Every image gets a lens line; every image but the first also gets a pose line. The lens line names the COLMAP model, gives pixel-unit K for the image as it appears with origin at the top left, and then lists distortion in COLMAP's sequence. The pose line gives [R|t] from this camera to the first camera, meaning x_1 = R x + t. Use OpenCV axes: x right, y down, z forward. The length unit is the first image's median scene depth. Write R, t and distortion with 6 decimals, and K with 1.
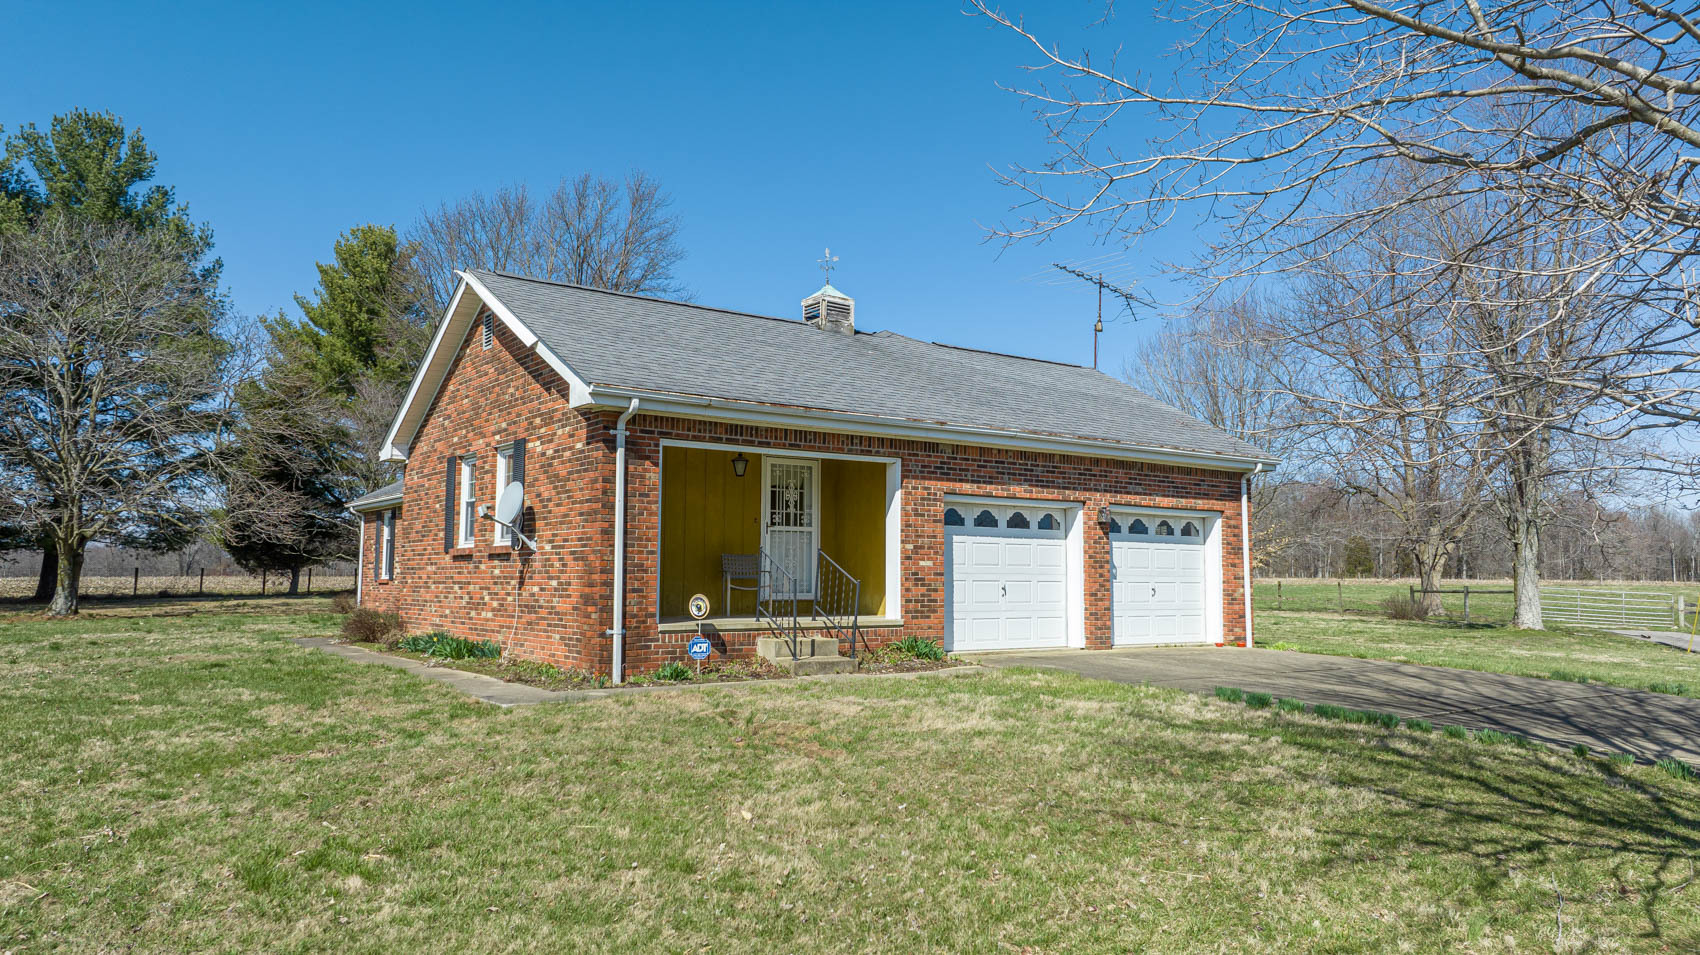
lens RADIAL K [[1191.1, 0, 849.8], [0, 1191.1, 473.0], [0, 0, 1]] dist [-0.022448, 0.038503]
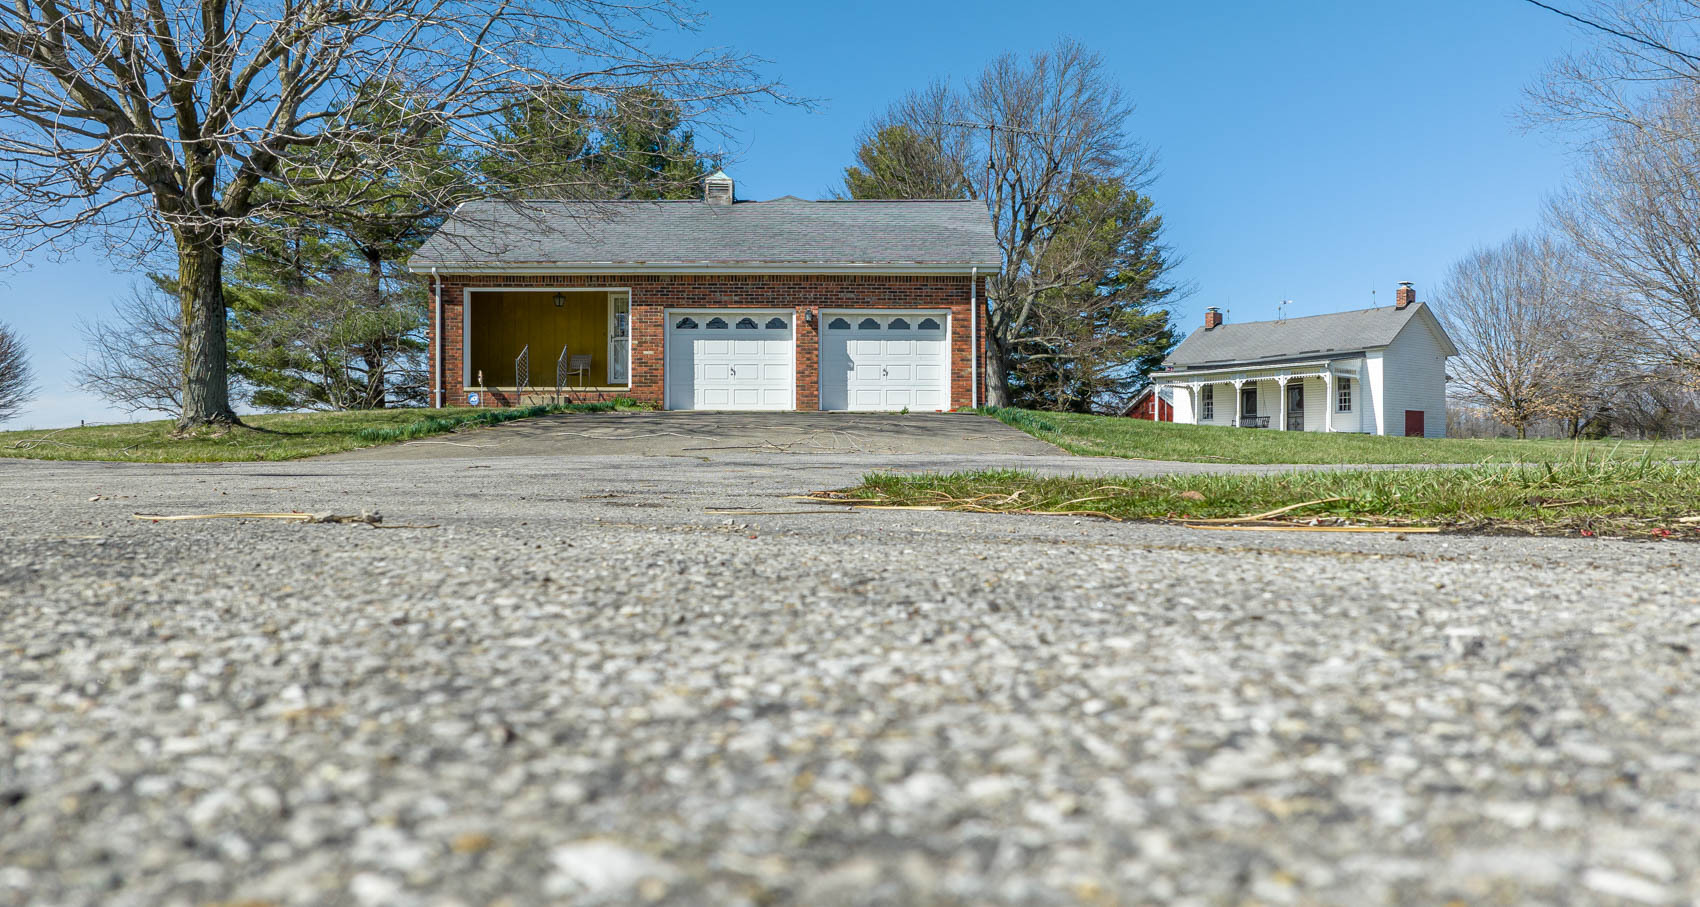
lens RADIAL K [[1294.1, 0, 850.4], [0, 1294.1, 461.0], [0, 0, 1]] dist [-0.008920, 0.004470]
pose [[0.799924, -0.005272, -0.600078, 1.271584], [0.056605, 0.996166, 0.066704, 0.116357], [0.597426, -0.087326, 0.797155, -0.219248]]
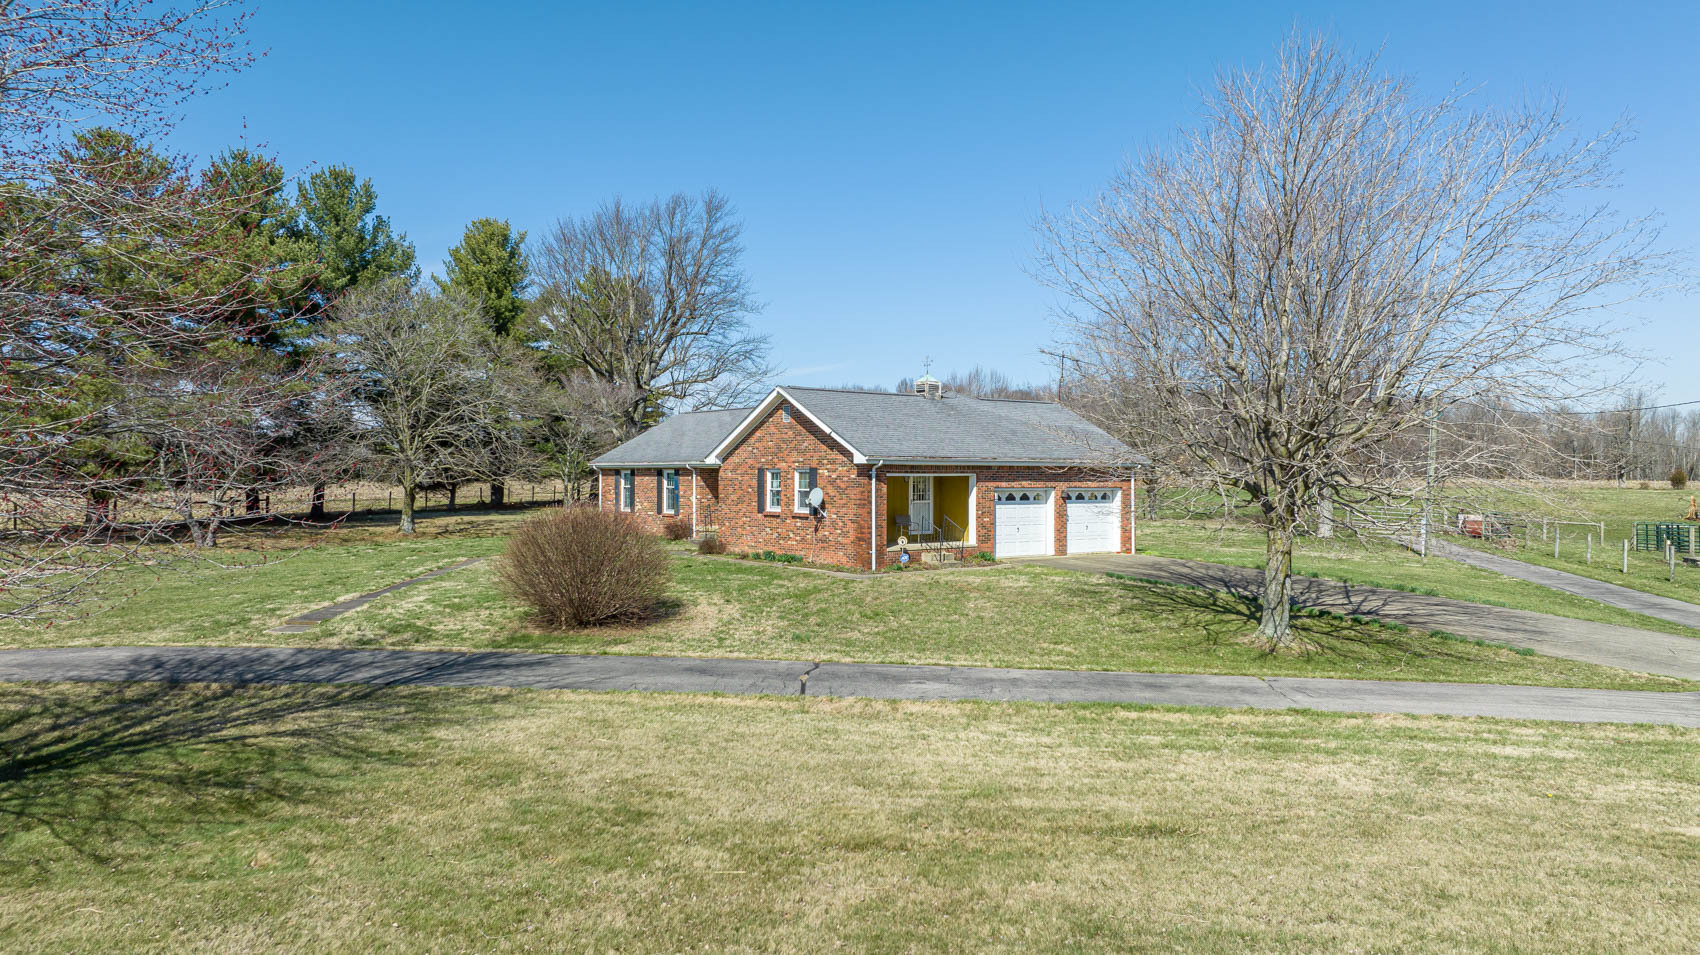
lens RADIAL K [[1191.1, 0, 853.9], [0, 1191.1, 477.7], [0, 0, 1]] dist [-0.022448, 0.038503]
pose [[0.999080, -0.002950, 0.042784, -0.277410], [-0.001040, 0.995672, 0.092930, -0.207783], [-0.042873, -0.092889, 0.994753, -1.205944]]
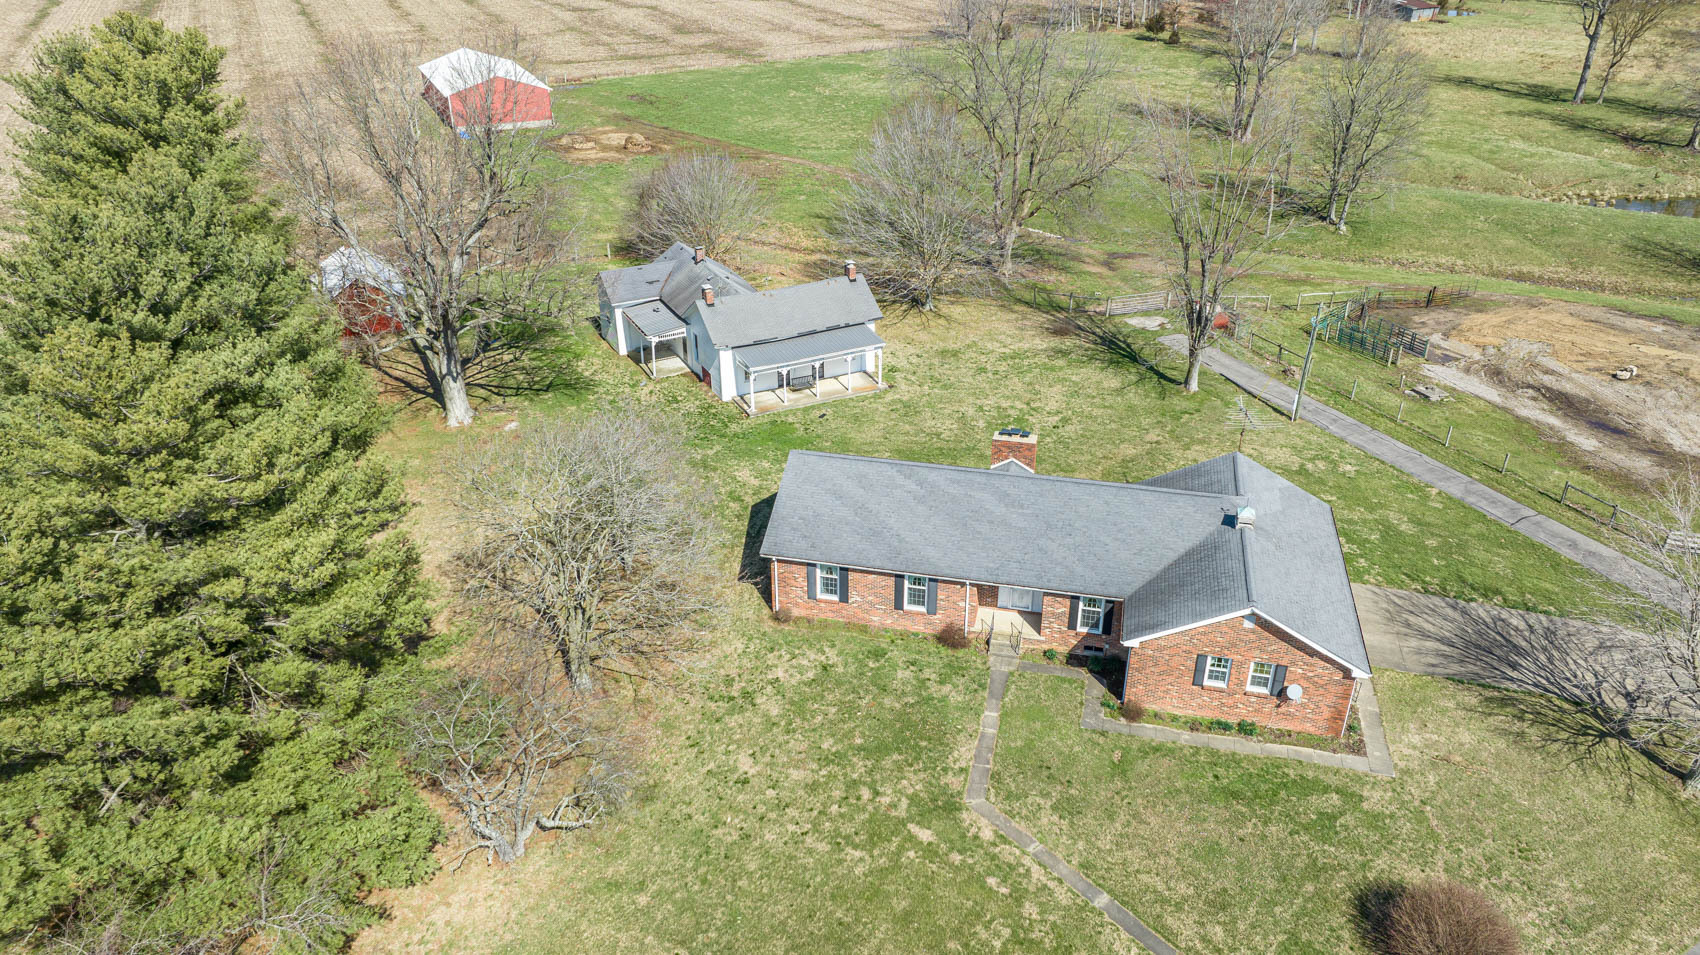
lens RADIAL K [[1191.1, 0, 844.1], [0, 1191.1, 477.7], [0, 0, 1]] dist [-0.022448, 0.038503]
pose [[0.762507, -0.309941, 0.567908, -2.326902], [-0.049427, 0.847311, 0.528791, -1.691486], [-0.645089, -0.431277, 0.630762, 0.093581]]
